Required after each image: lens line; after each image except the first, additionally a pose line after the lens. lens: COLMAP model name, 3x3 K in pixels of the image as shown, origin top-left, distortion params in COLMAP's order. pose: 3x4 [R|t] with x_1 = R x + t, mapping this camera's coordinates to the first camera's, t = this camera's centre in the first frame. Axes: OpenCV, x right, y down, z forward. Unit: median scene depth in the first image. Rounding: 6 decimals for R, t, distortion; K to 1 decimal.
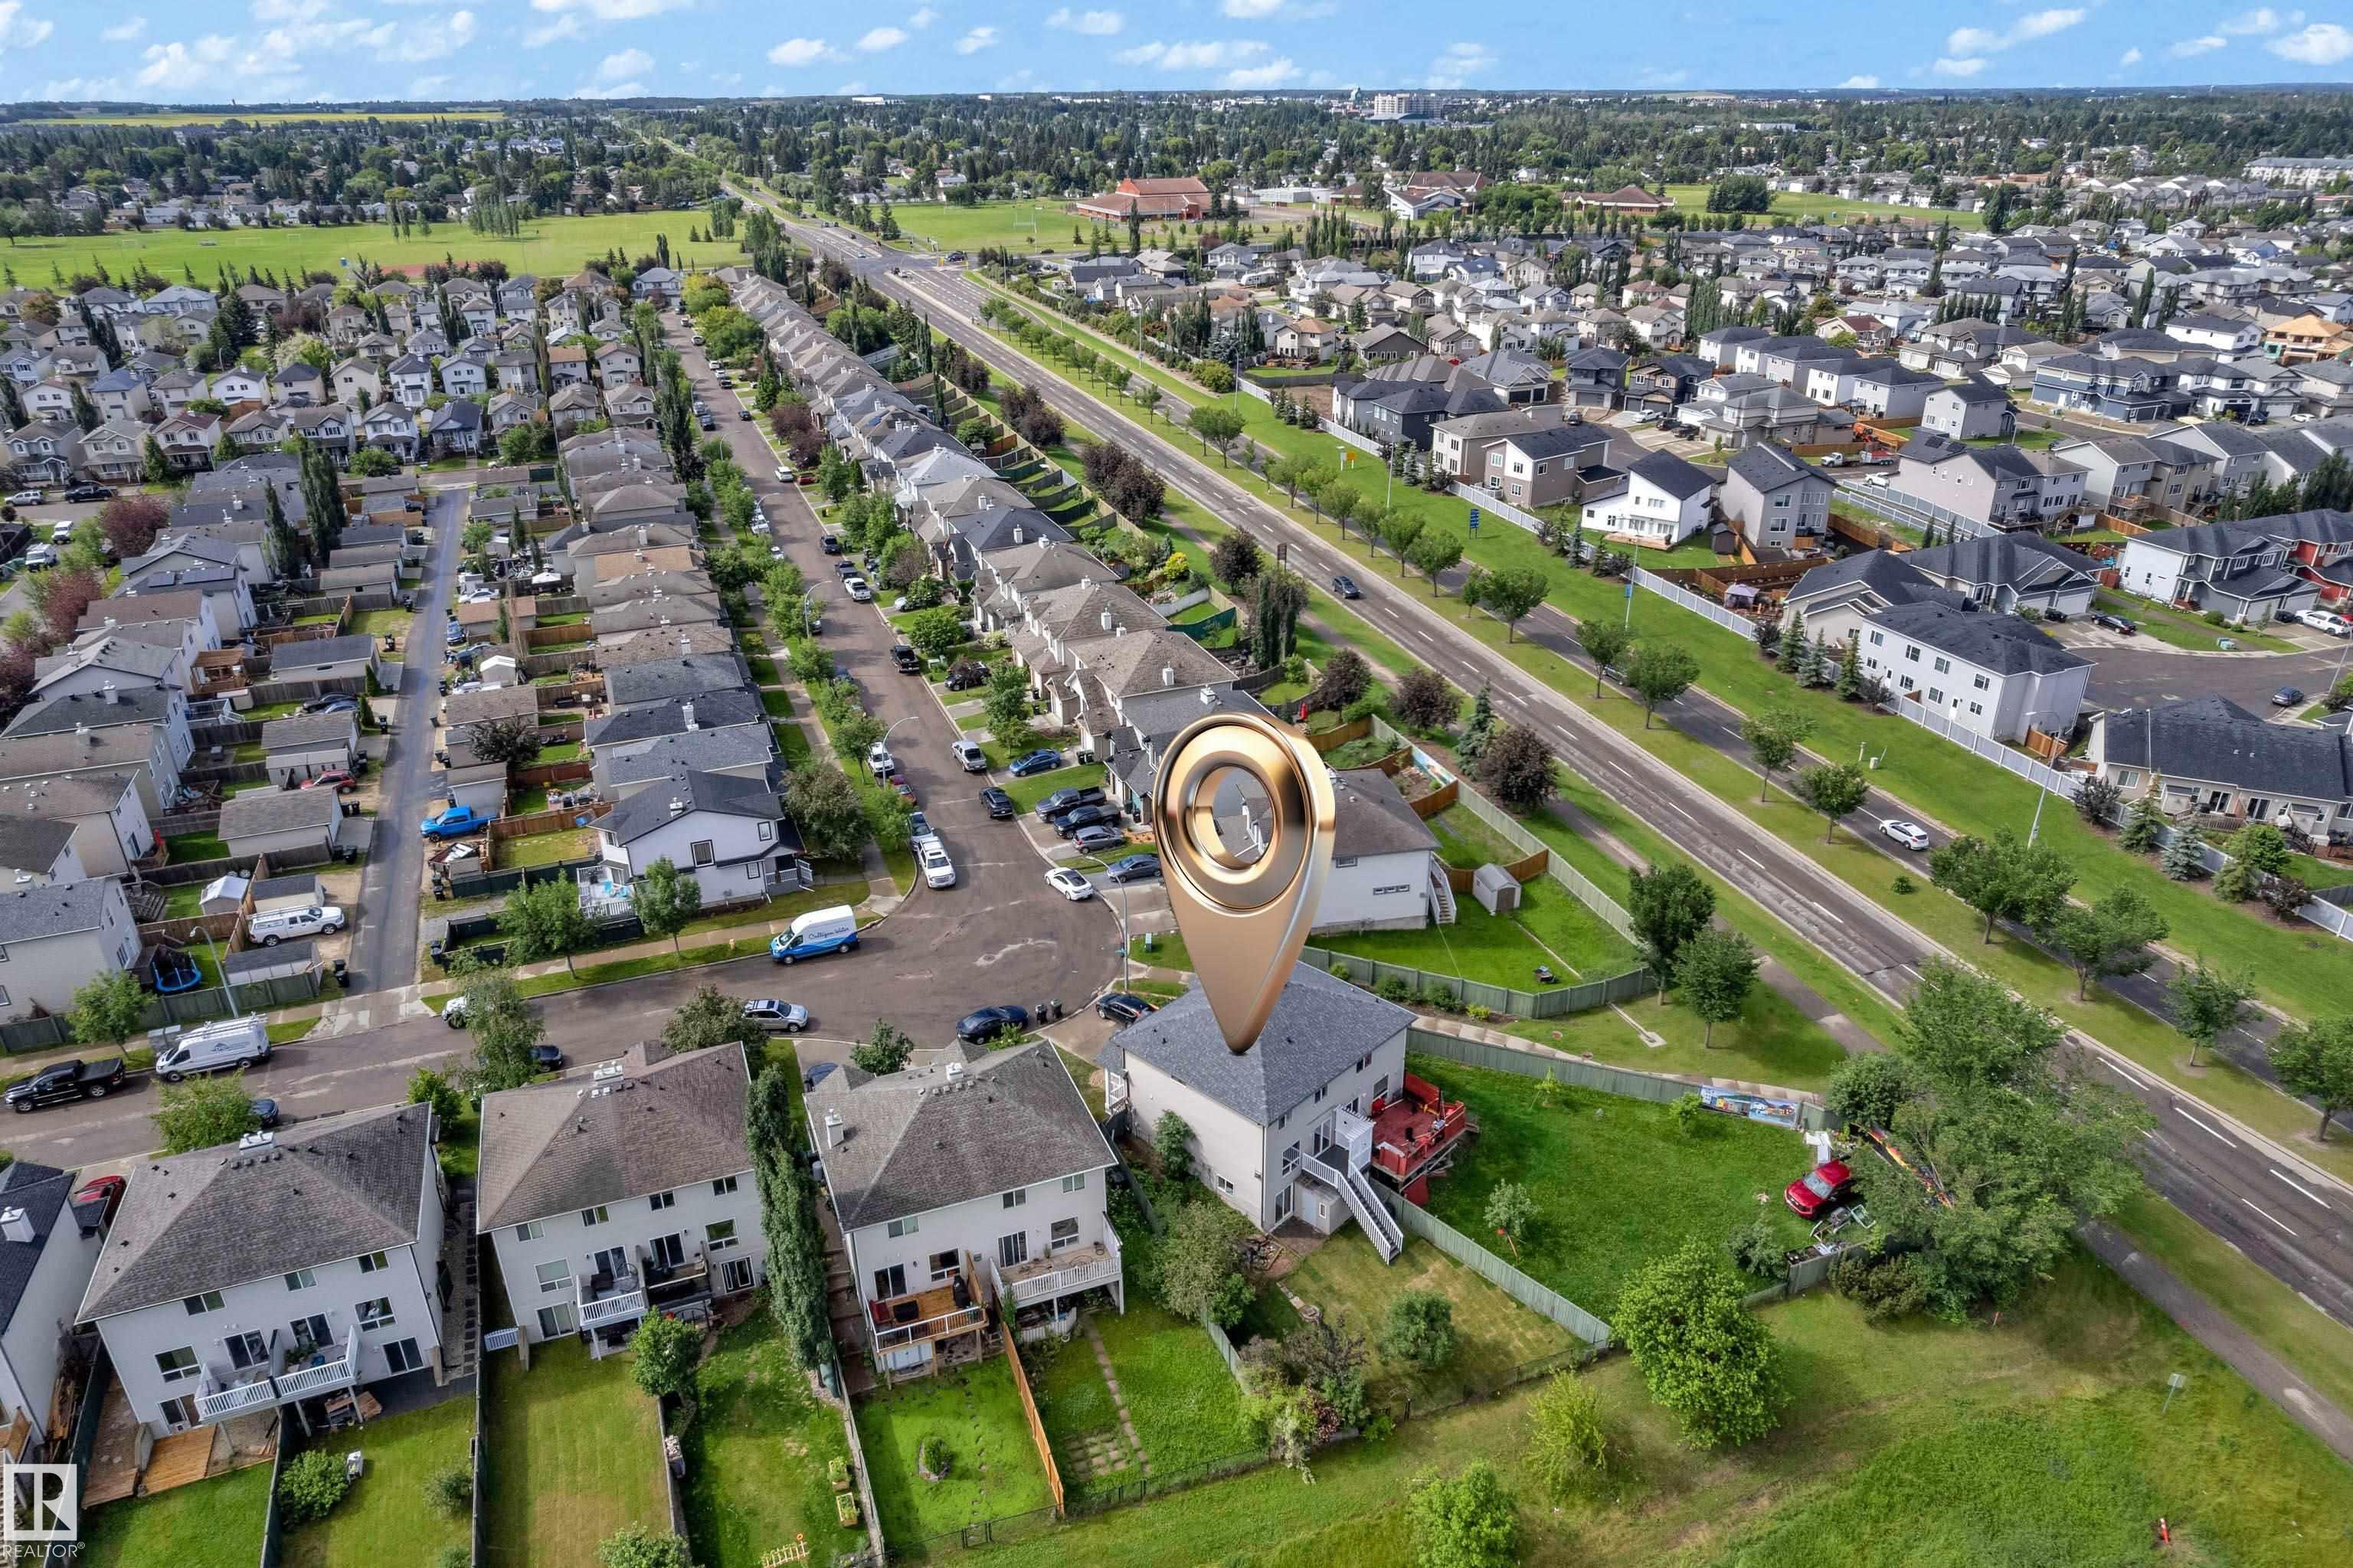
lens RADIAL K [[1480.6, 0, 1176.5], [0, 1480.6, 784.0], [0, 0, 1]] dist [-0.065699, 0.052941]
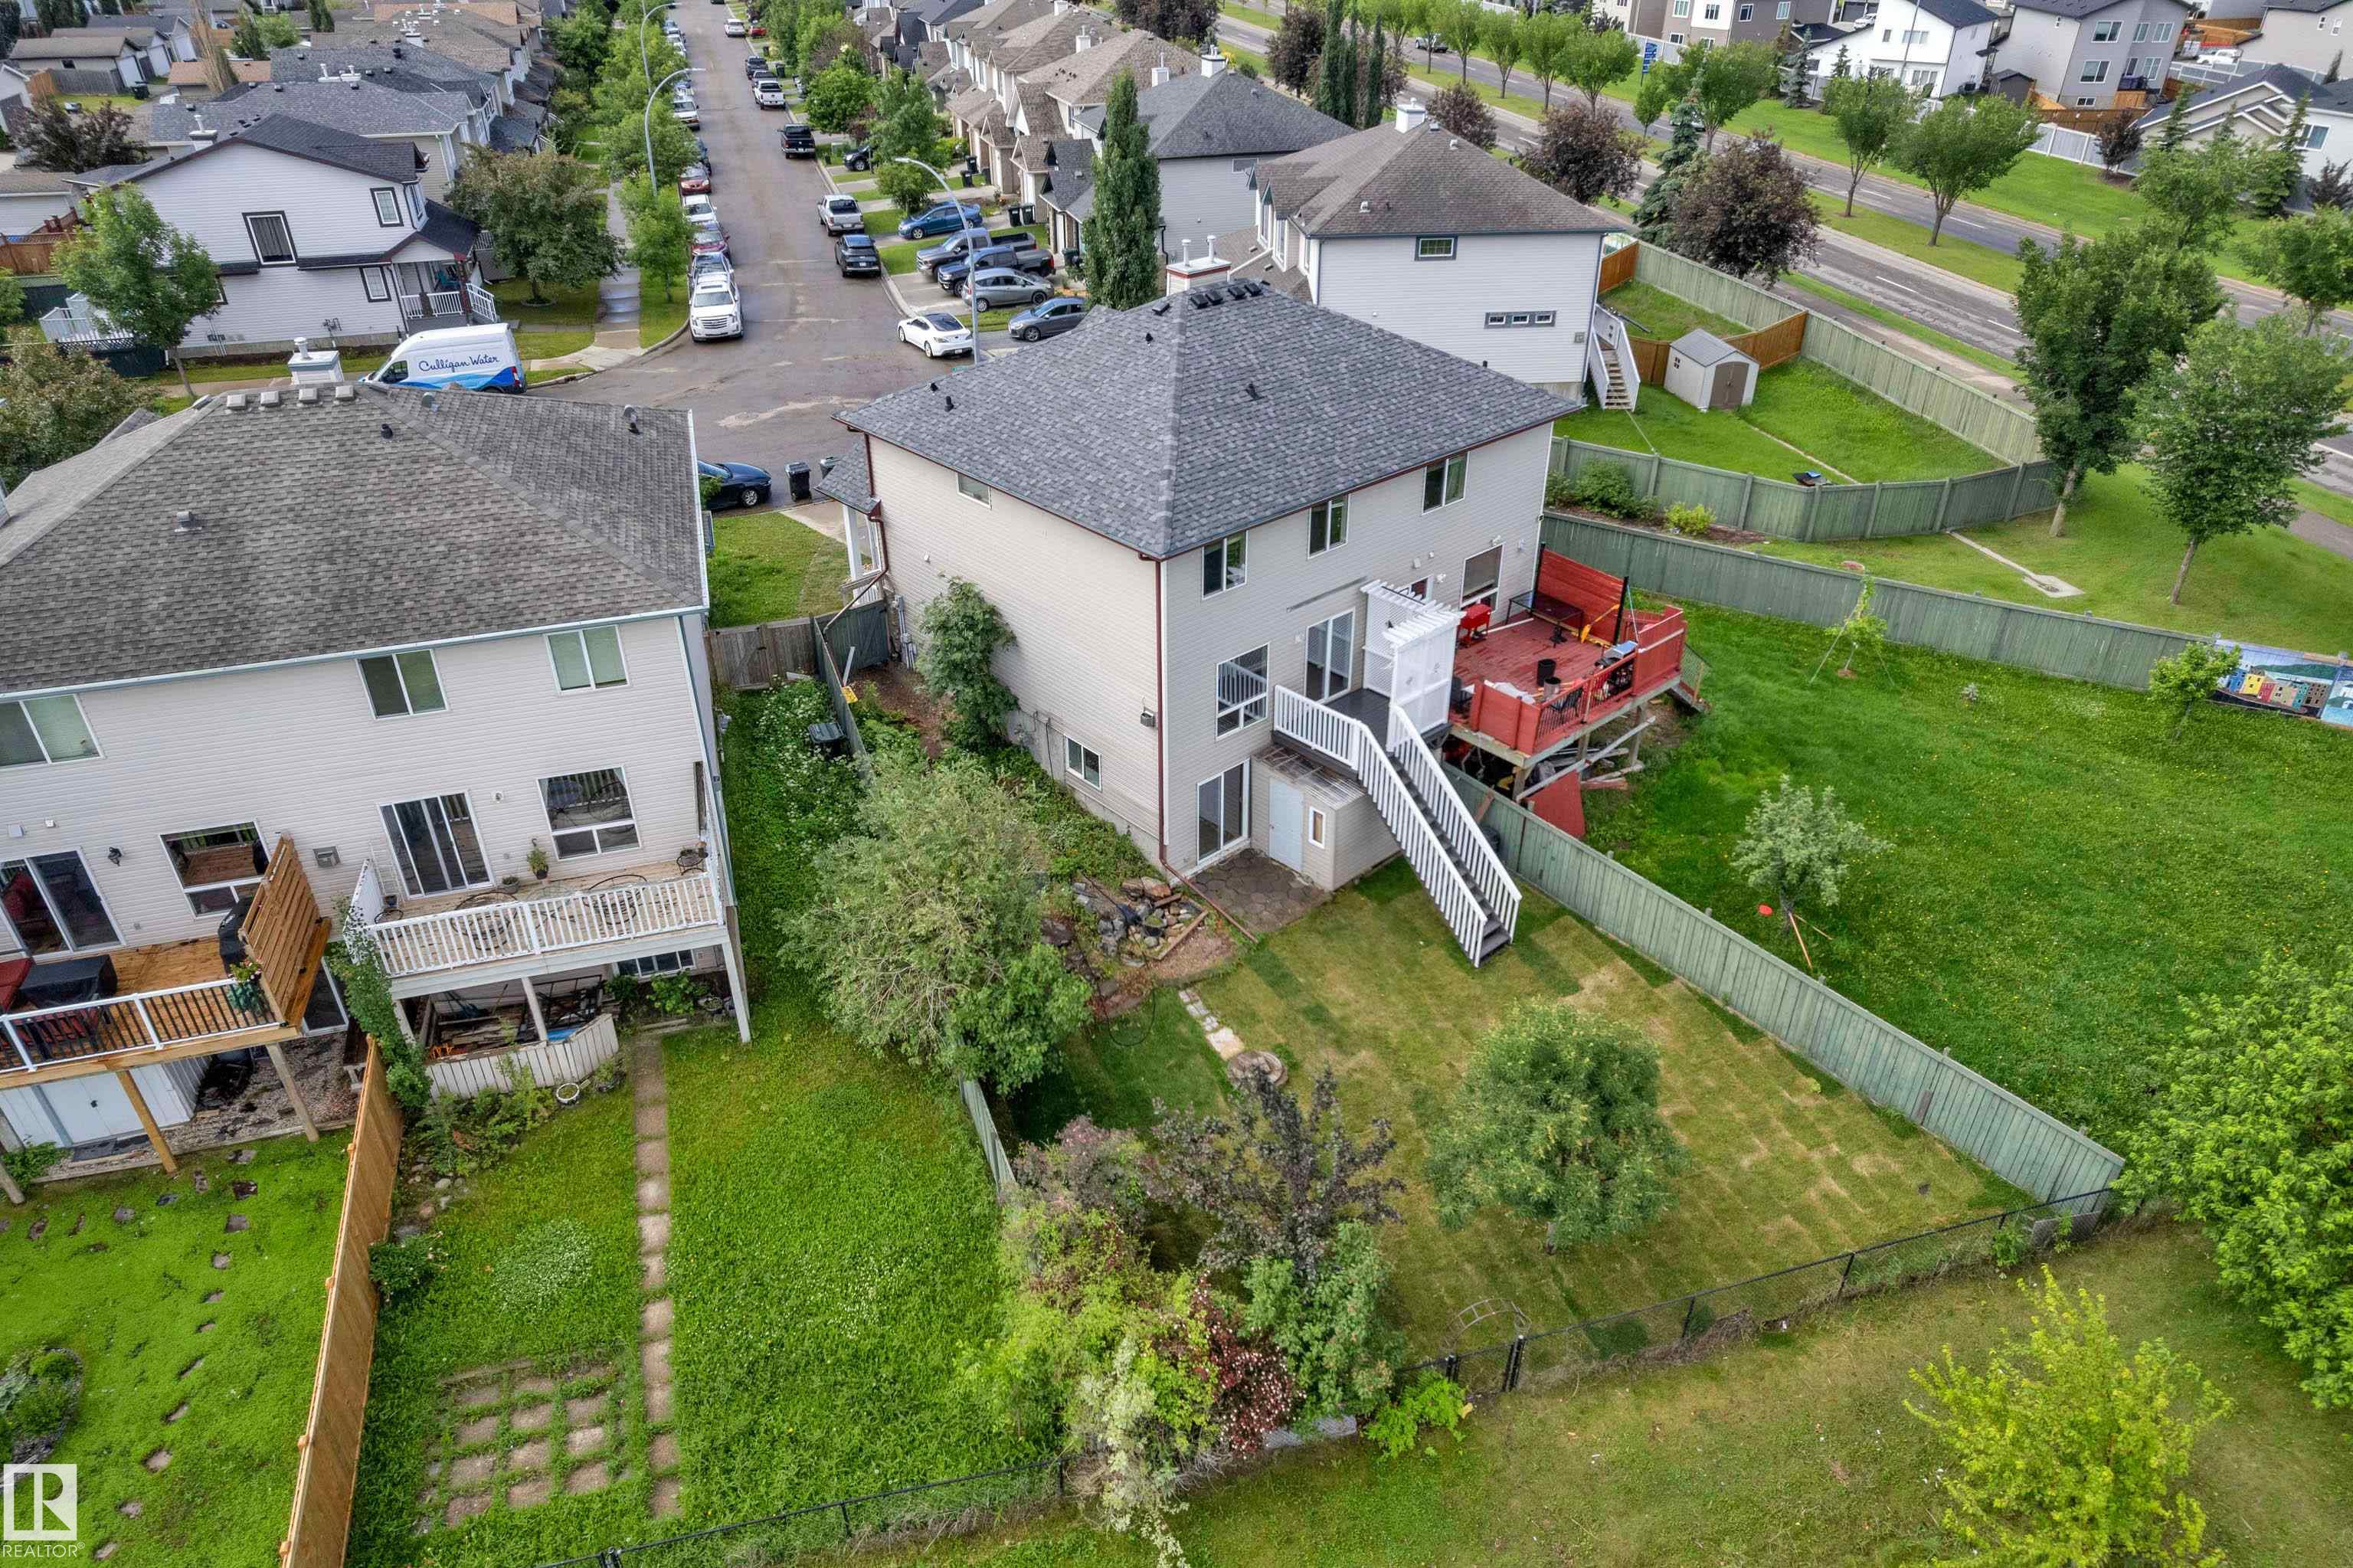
lens RADIAL K [[1480.6, 0, 1176.5], [0, 1480.6, 784.0], [0, 0, 1]] dist [-0.065699, 0.052941]
pose [[0.996895, 0.044799, -0.064753, 0.086541], [-0.036899, 0.992277, 0.118425, 0.232490], [0.069558, -0.115668, 0.990849, 0.605851]]
